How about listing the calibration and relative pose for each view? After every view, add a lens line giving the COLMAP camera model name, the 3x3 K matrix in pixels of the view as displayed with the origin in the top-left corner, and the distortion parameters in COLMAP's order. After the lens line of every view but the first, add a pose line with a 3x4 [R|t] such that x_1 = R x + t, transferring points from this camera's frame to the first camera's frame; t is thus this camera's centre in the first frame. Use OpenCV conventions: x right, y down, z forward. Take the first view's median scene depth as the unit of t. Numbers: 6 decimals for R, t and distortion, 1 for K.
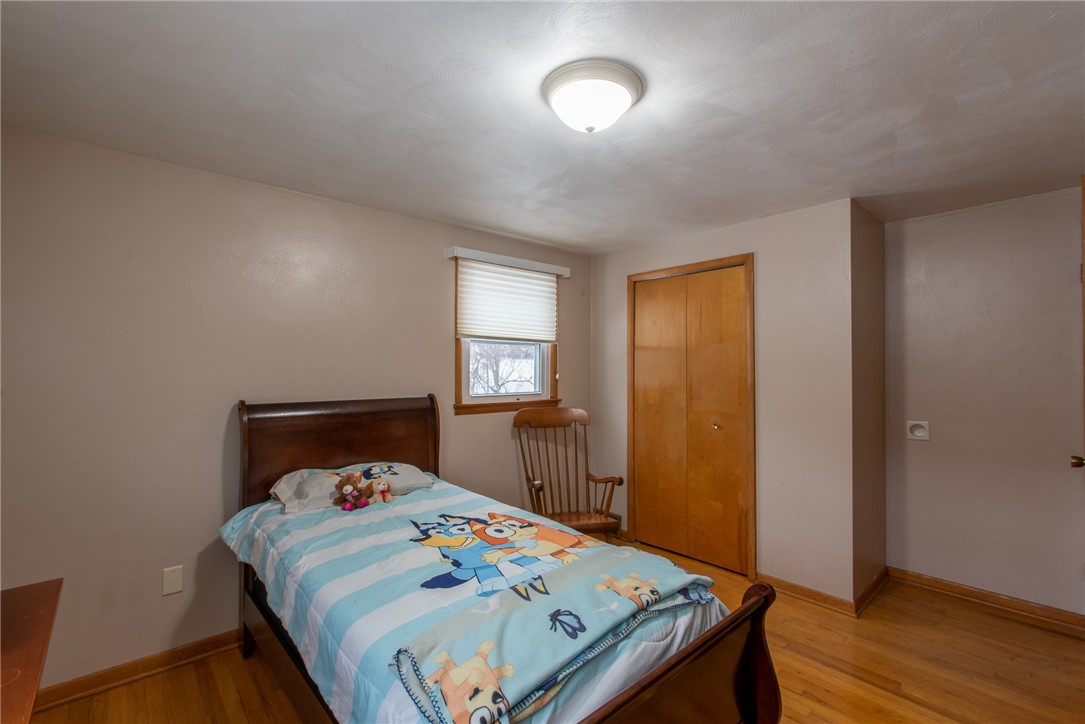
lens RADIAL K [[476.2, 0, 542.2], [0, 476.2, 362.8], [0, 0, 1]] dist [0.002210, 0.000461]
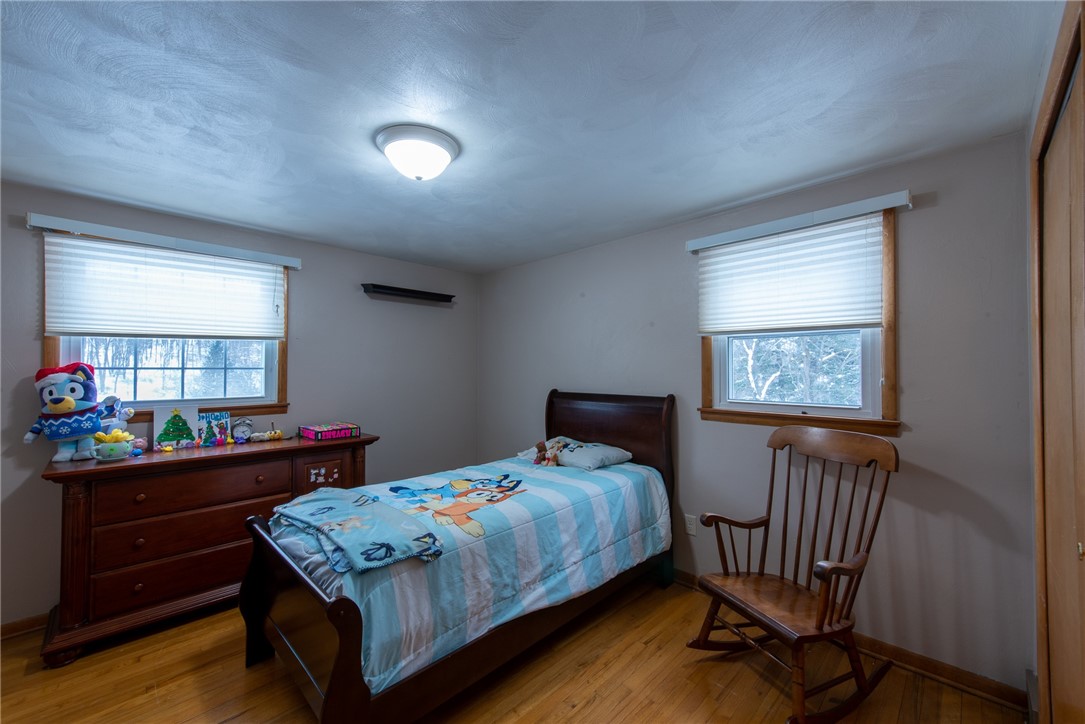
lens RADIAL K [[422.7, 0, 544.7], [0, 422.7, 367.8], [0, 0, 1]] dist [0.001553, -0.000345]
pose [[0.068263, -0.007870, -0.997636, 0.974538], [0.012587, 0.999896, -0.007027, 0.016876], [0.997588, -0.012077, 0.068355, 0.996745]]
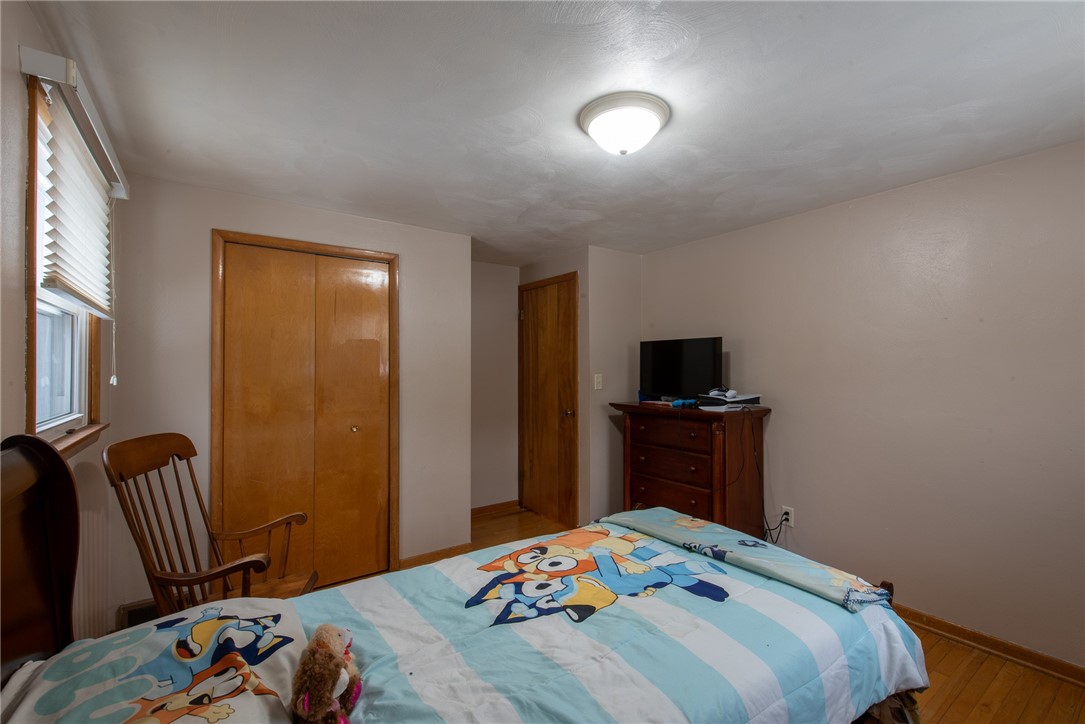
lens RADIAL K [[476.2, 0, 539.7], [0, 476.2, 362.3], [0, 0, 1]] dist [0.002210, 0.000461]
pose [[0.112069, 0.007655, 0.993671, -0.818174], [-0.007642, 0.999947, -0.006842, 0.013456], [-0.993671, -0.006826, 0.112122, 0.848484]]
